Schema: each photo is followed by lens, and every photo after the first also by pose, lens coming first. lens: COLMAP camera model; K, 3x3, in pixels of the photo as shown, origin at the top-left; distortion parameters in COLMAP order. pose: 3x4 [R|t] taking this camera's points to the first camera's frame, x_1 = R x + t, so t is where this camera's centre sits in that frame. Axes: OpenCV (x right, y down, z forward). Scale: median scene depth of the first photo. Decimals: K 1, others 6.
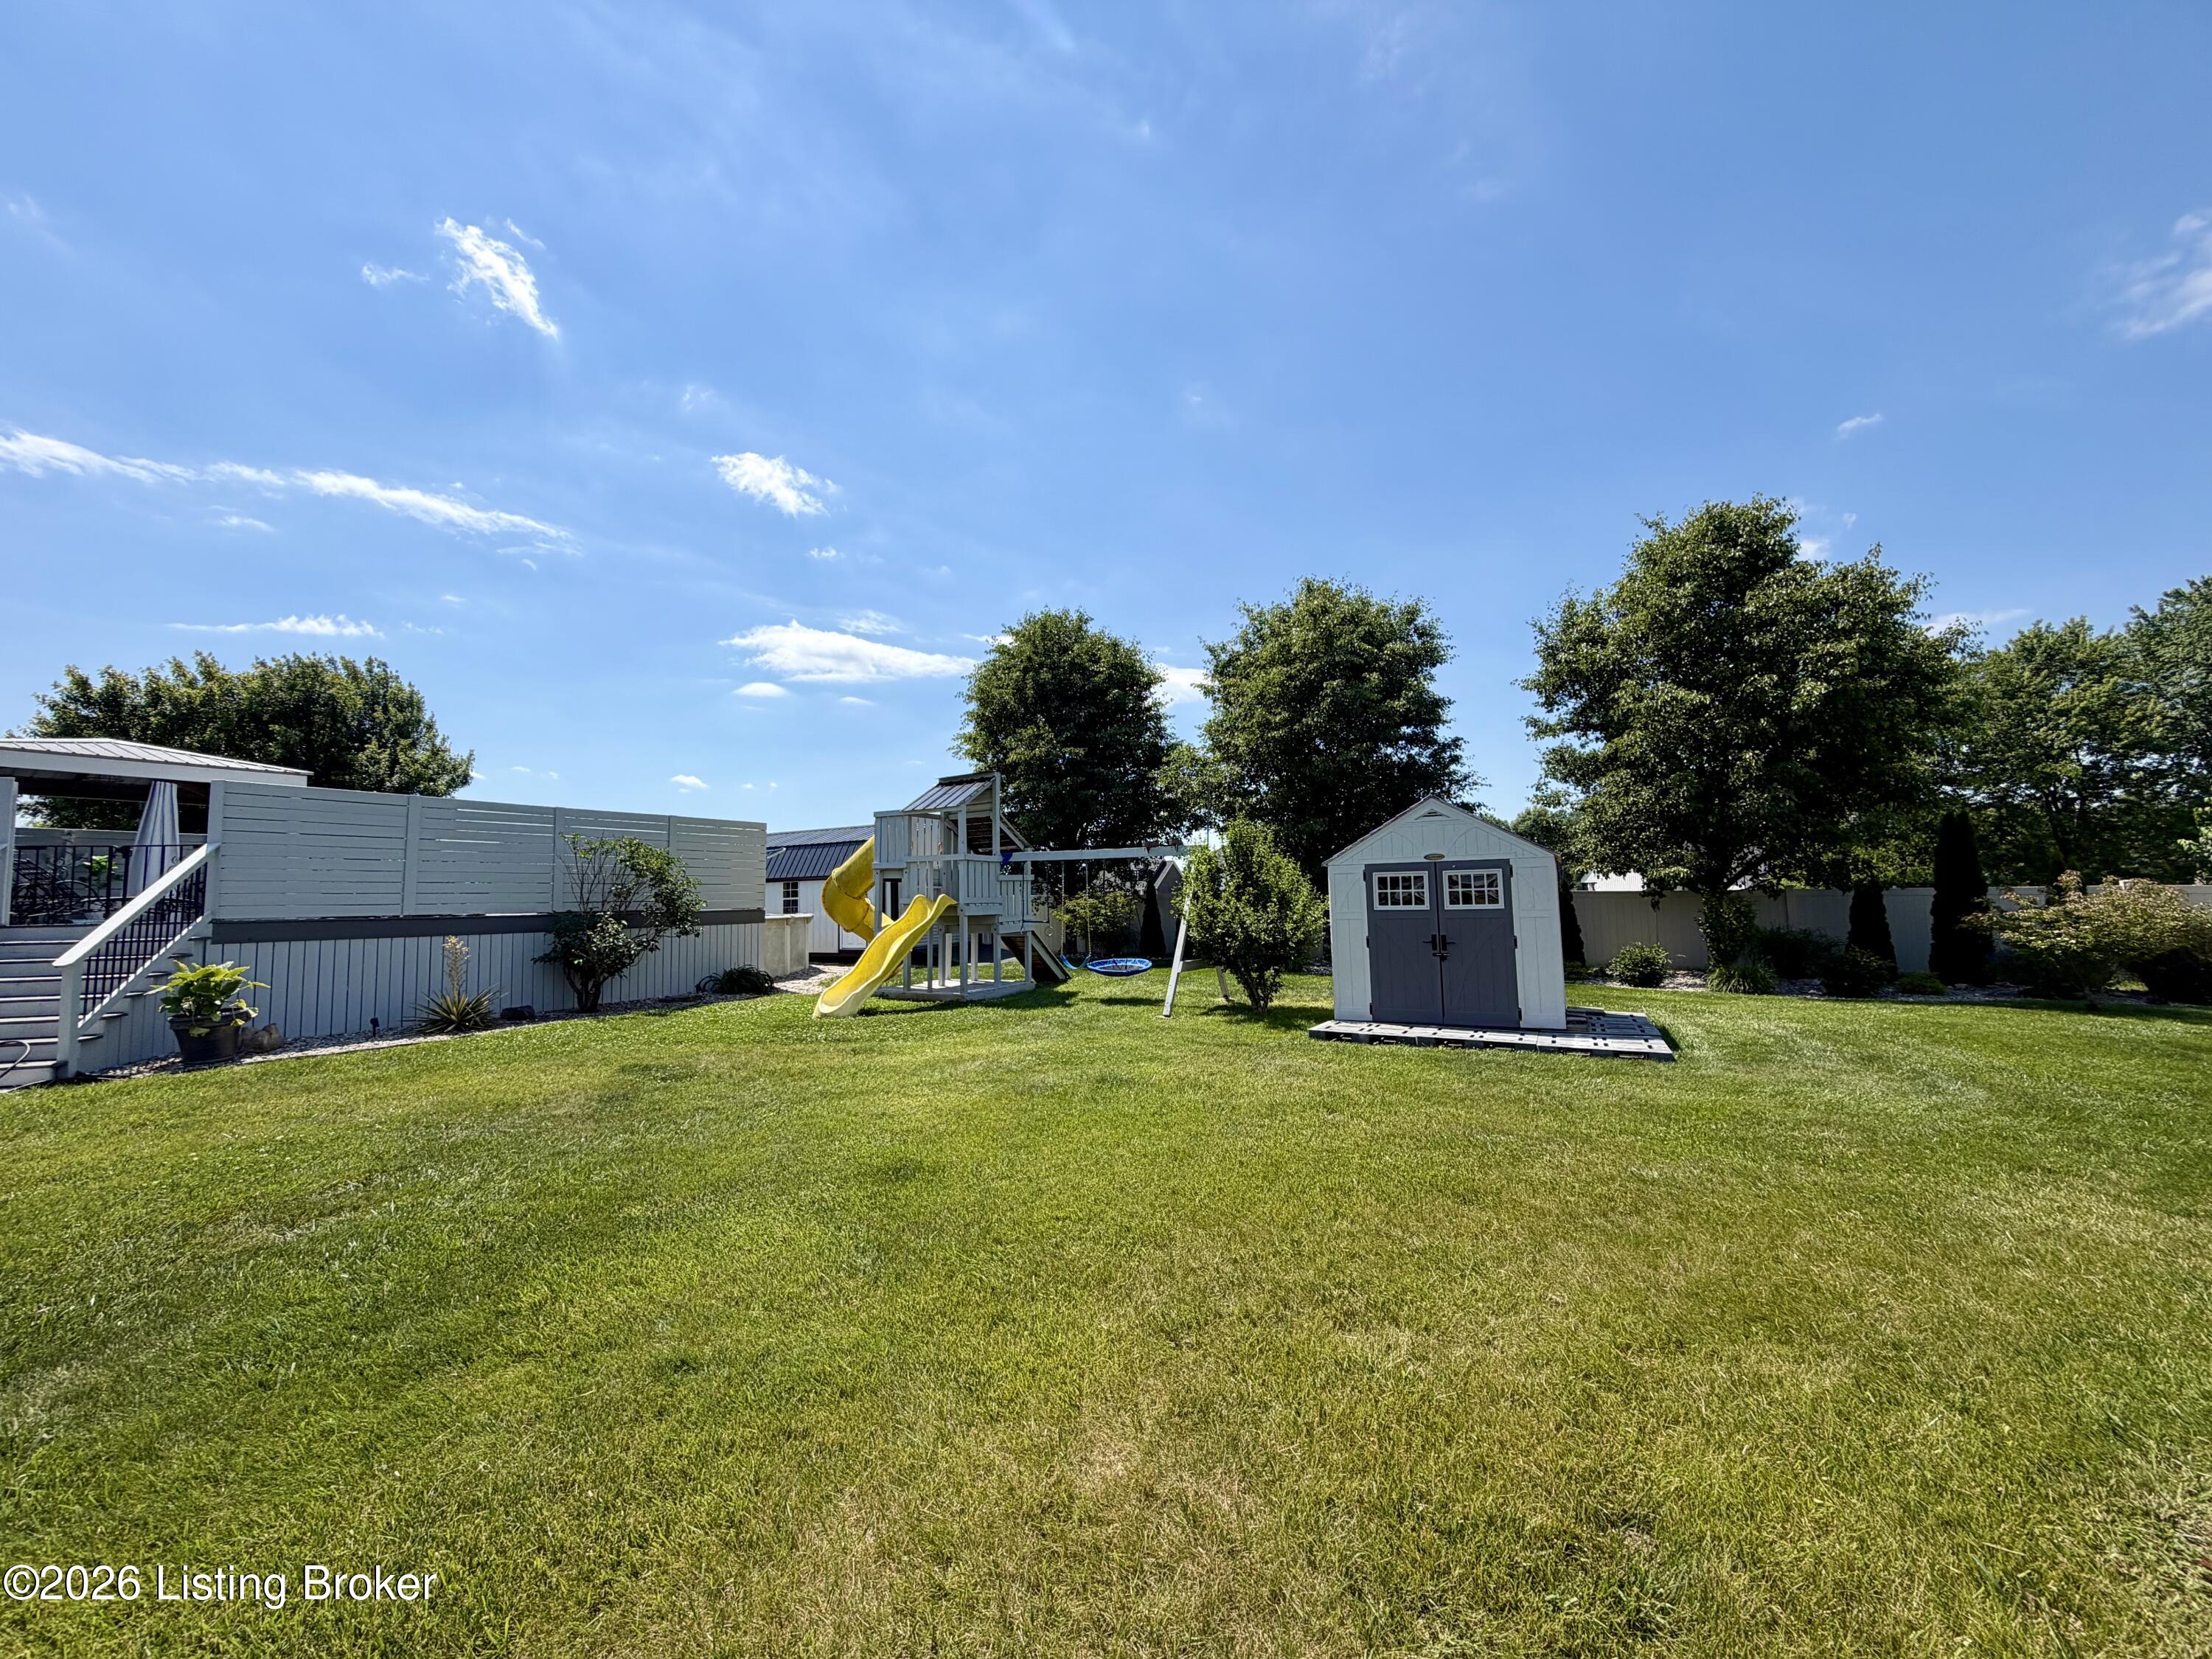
lens RADIAL K [[888.9, 0, 1094.9], [0, 888.9, 832.7], [0, 0, 1]] dist [0.002752, 0.000145]
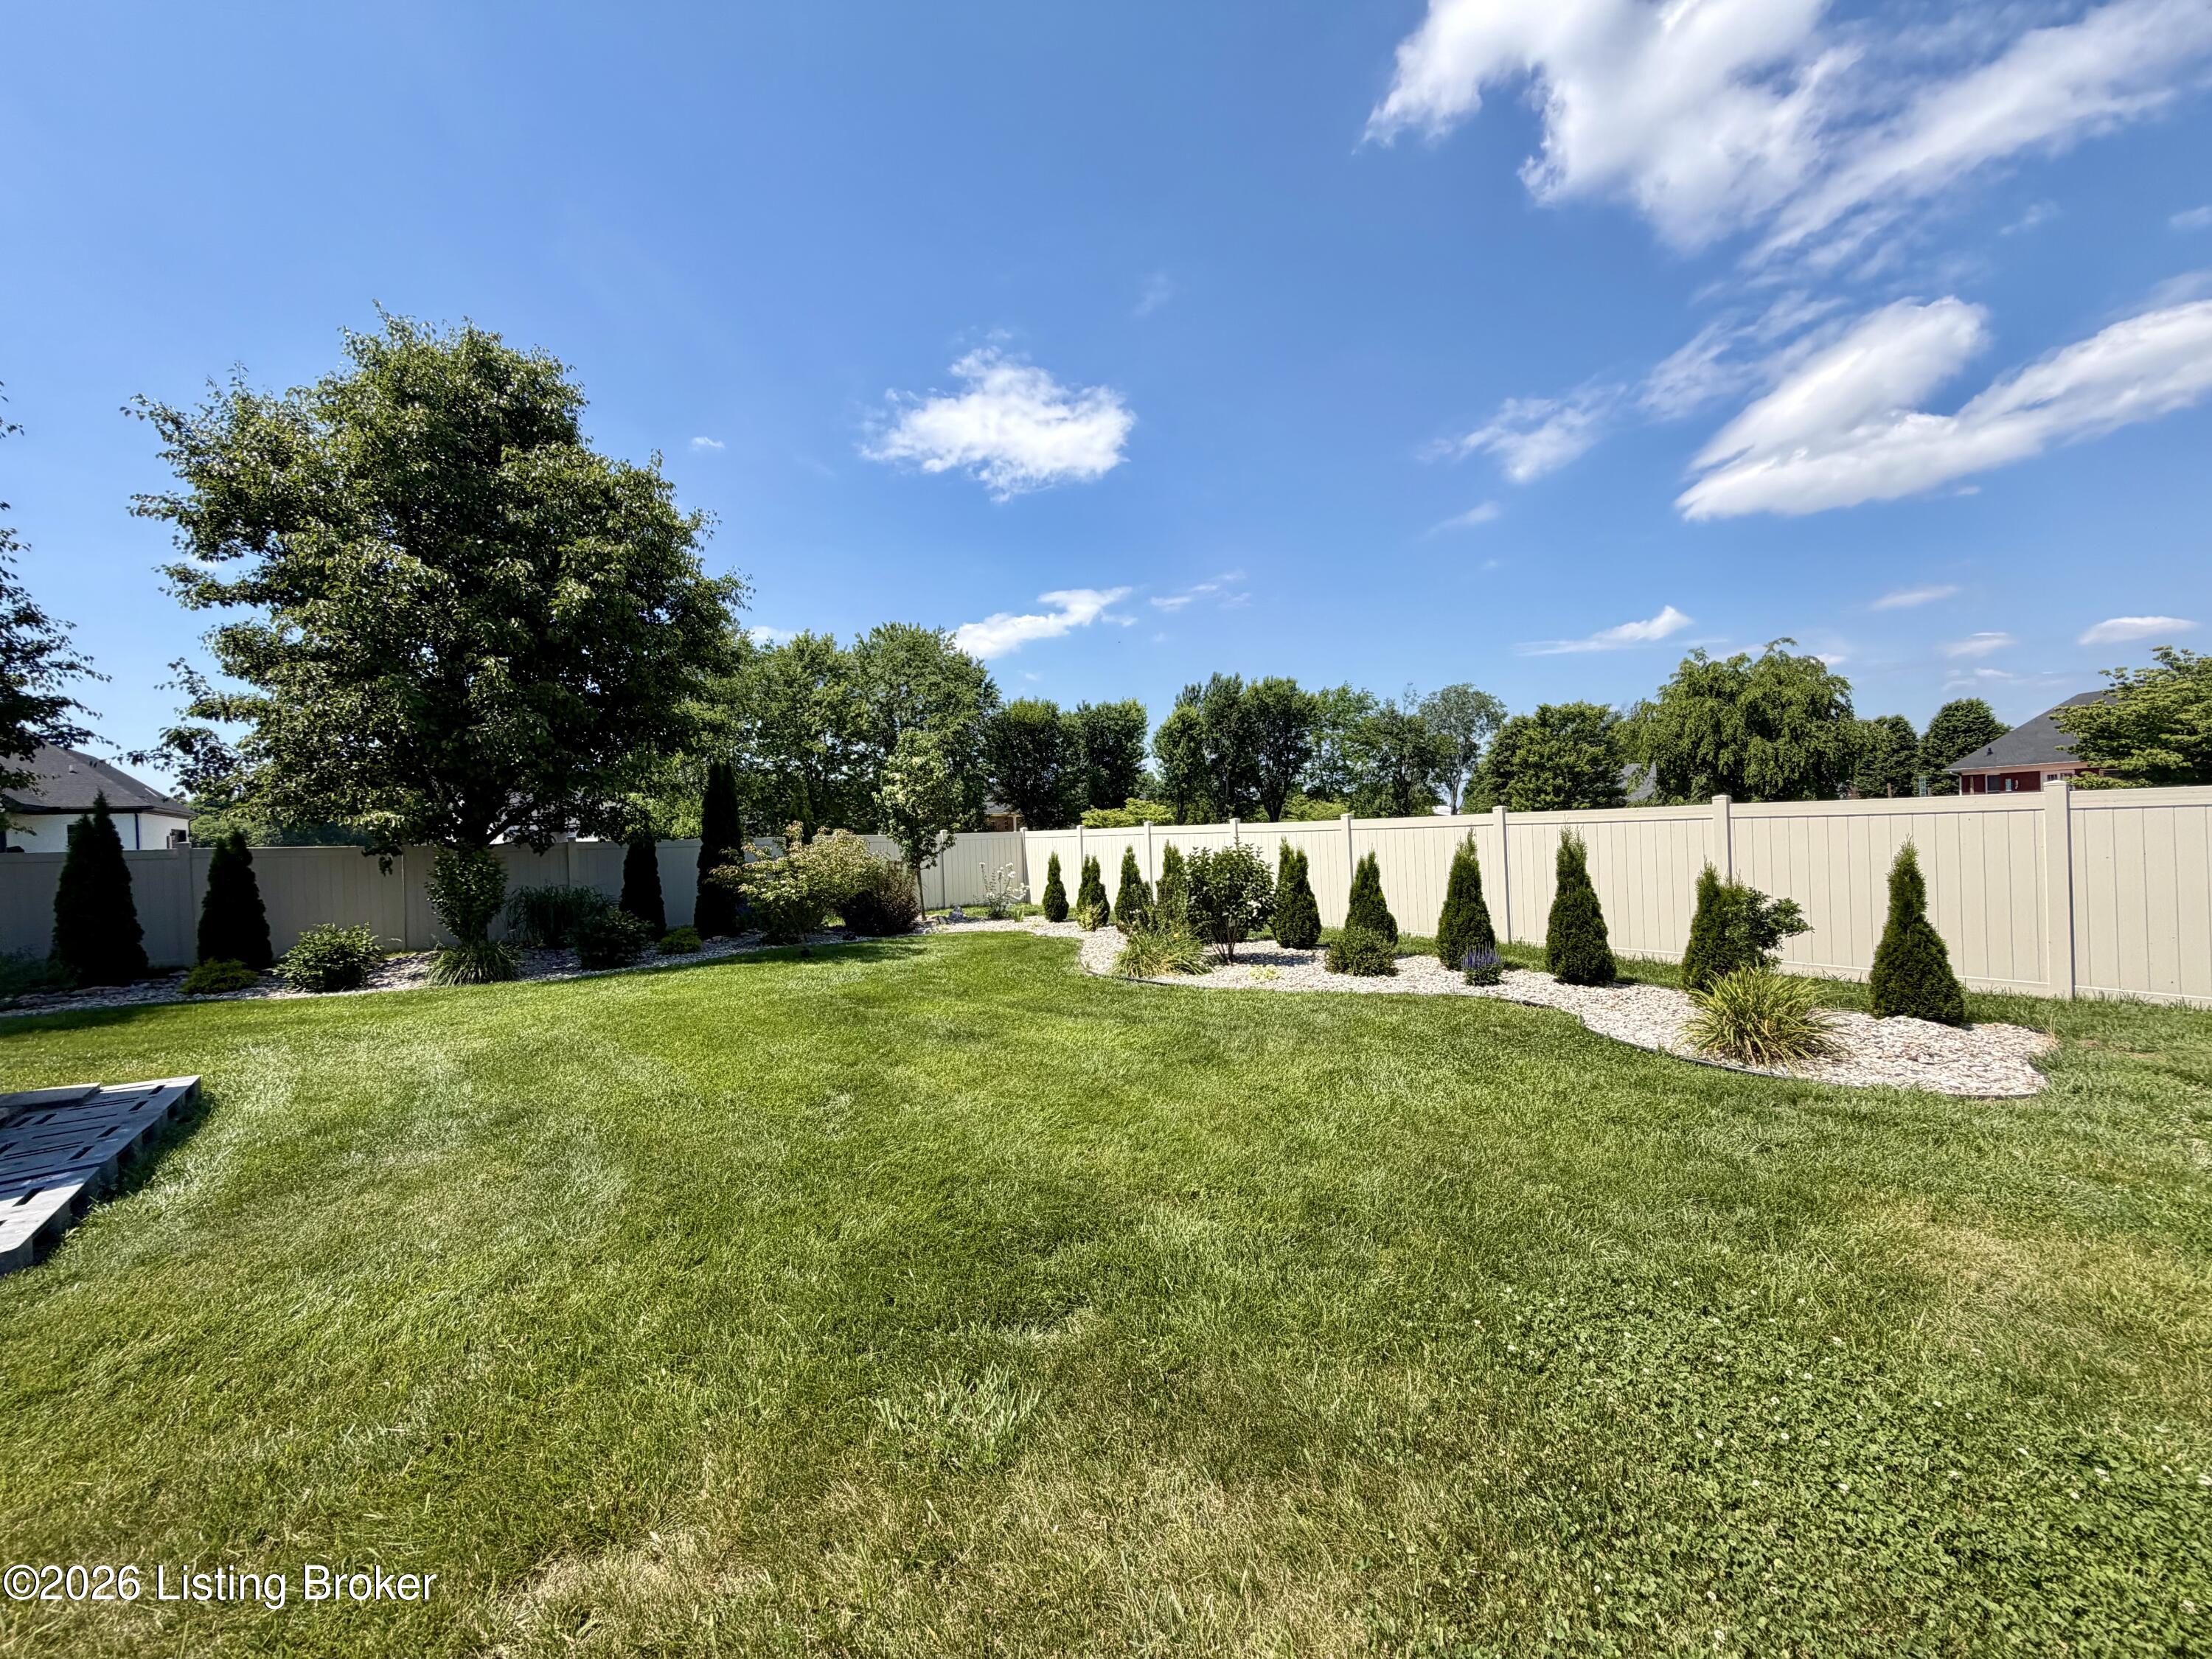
lens RADIAL K [[888.9, 0, 1103.8], [0, 888.9, 833.2], [0, 0, 1]] dist [0.002752, 0.000145]
pose [[0.421872, -0.001779, 0.906654, 0.253820], [-0.045110, 0.998718, 0.022950, 0.013620], [-0.905533, -0.050581, 0.421251, 0.200391]]
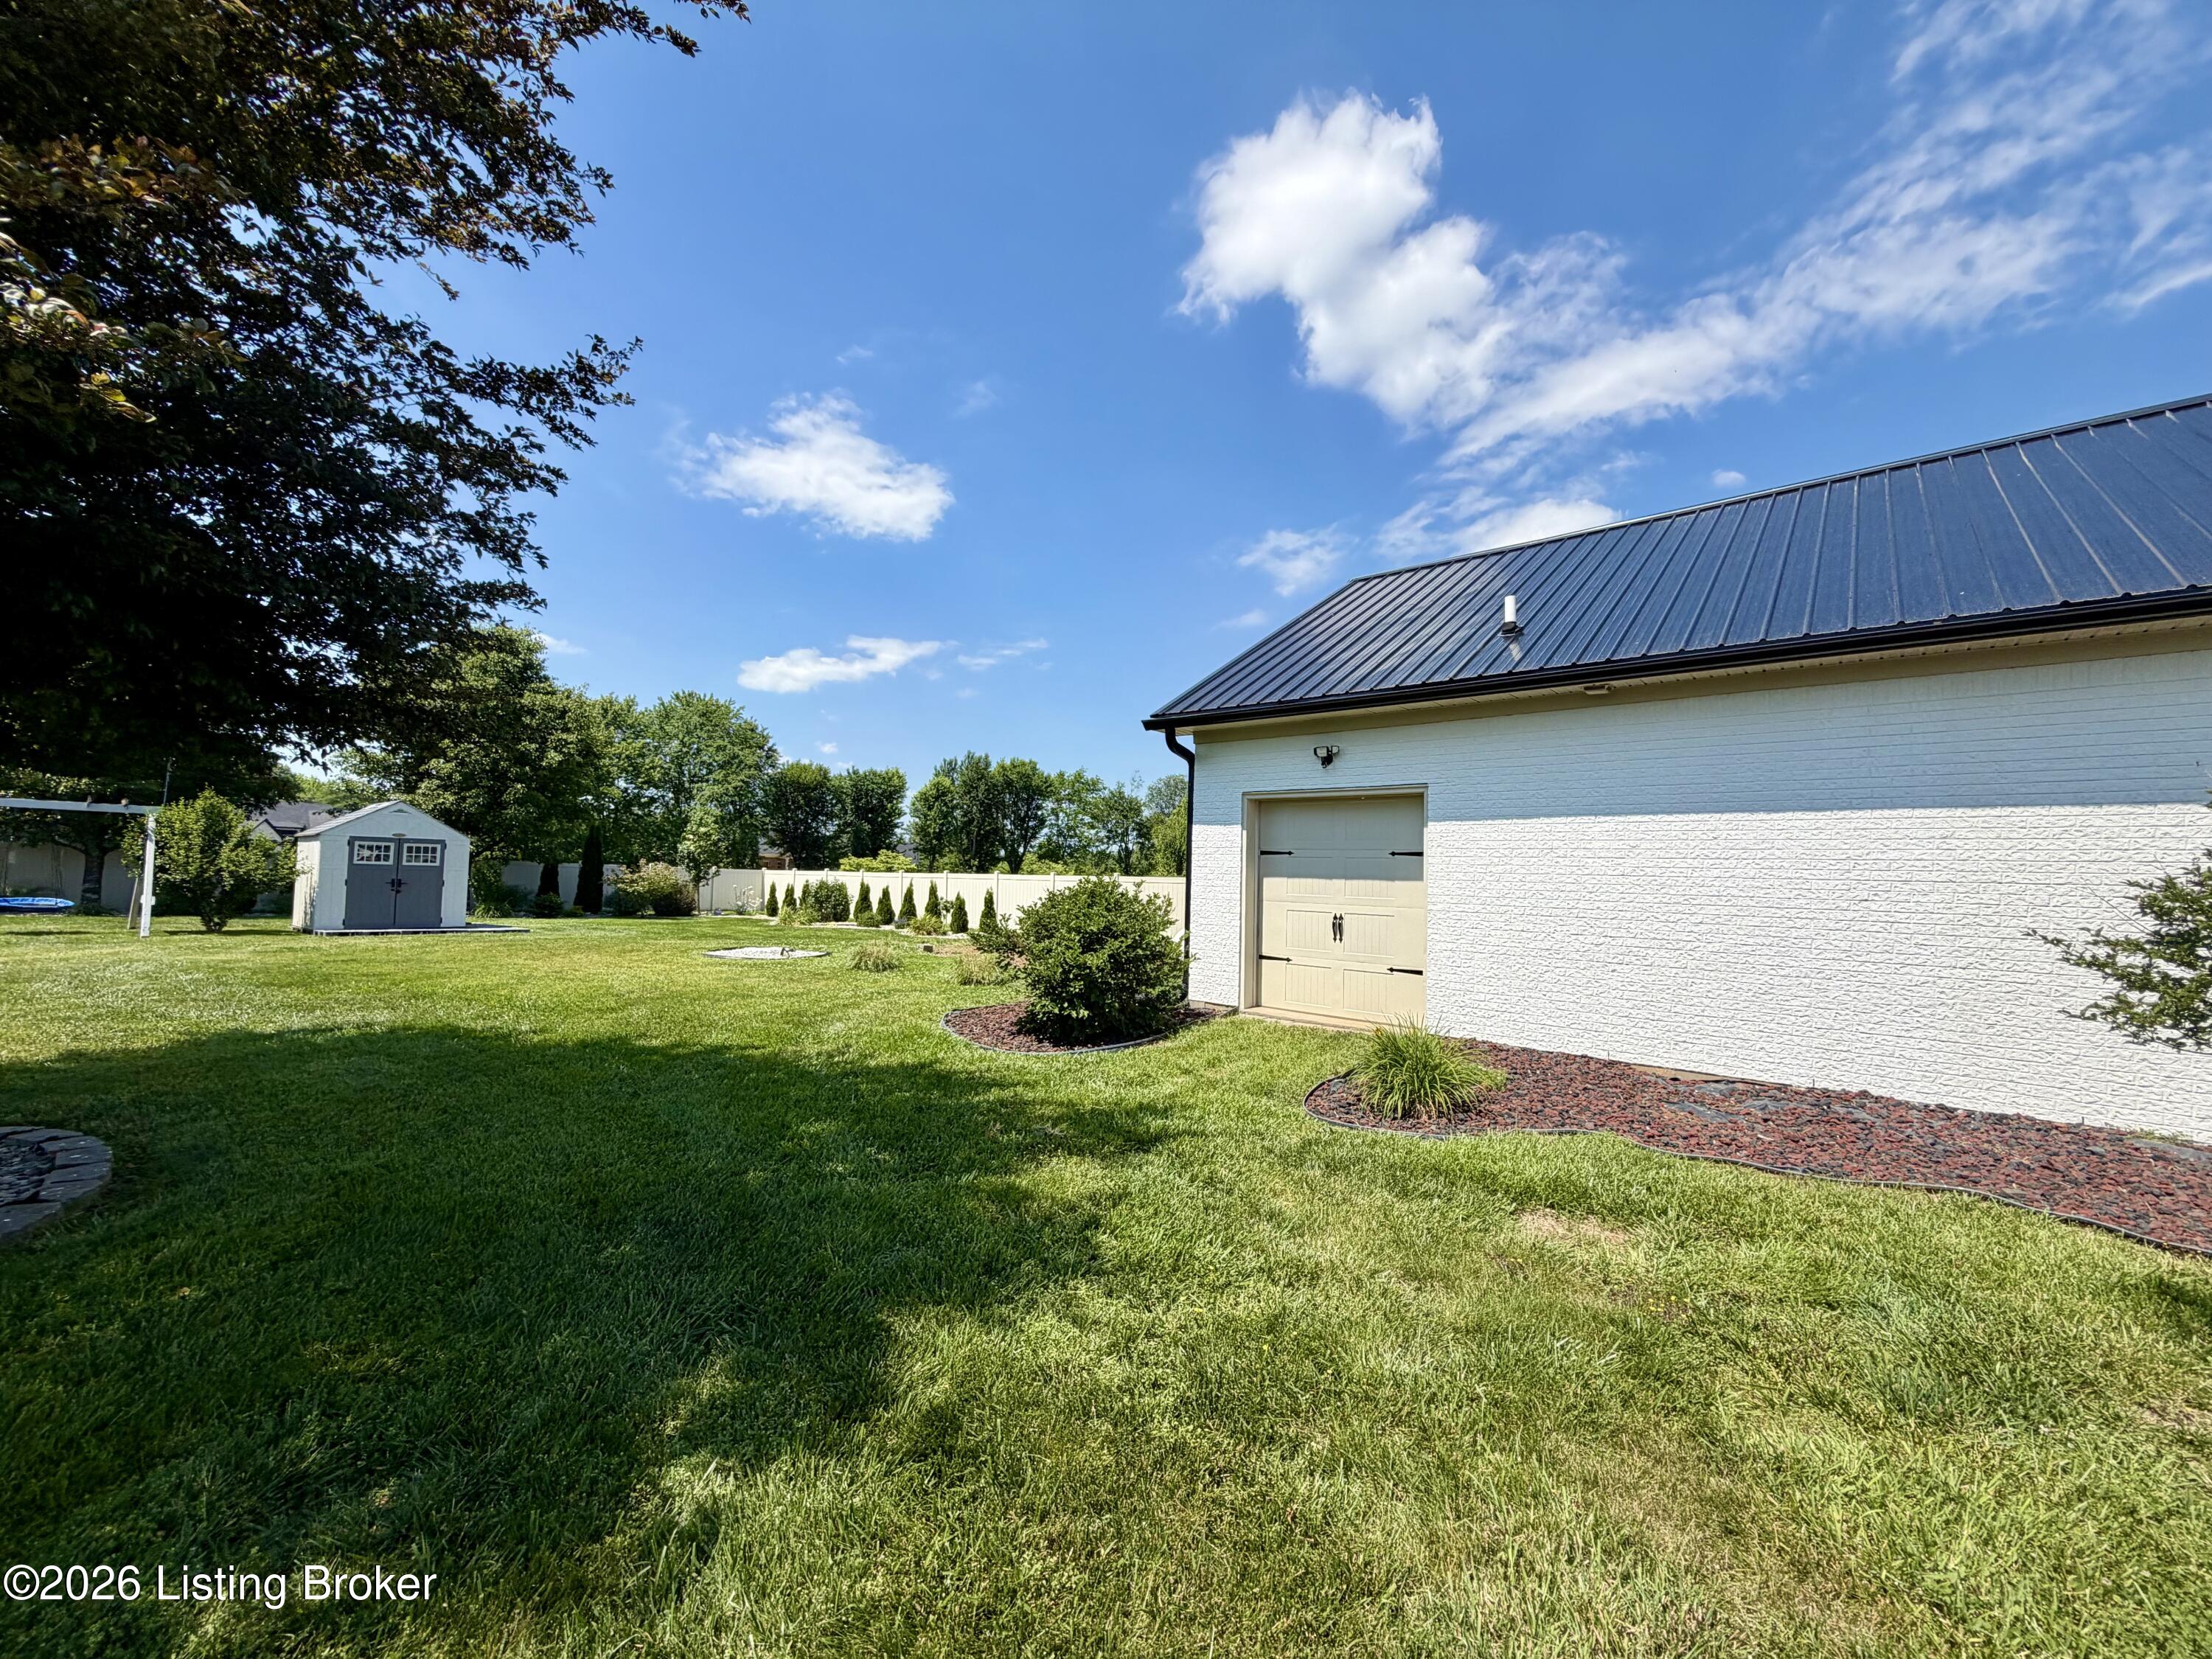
lens RADIAL K [[888.9, 0, 1112.9], [0, 888.9, 778.7], [0, 0, 1]] dist [0.002752, 0.000145]
pose [[0.198912, 0.133038, 0.970945, -0.714594], [-0.105167, 0.987920, -0.113818, -0.021580], [-0.974358, -0.079472, 0.210500, -0.508871]]
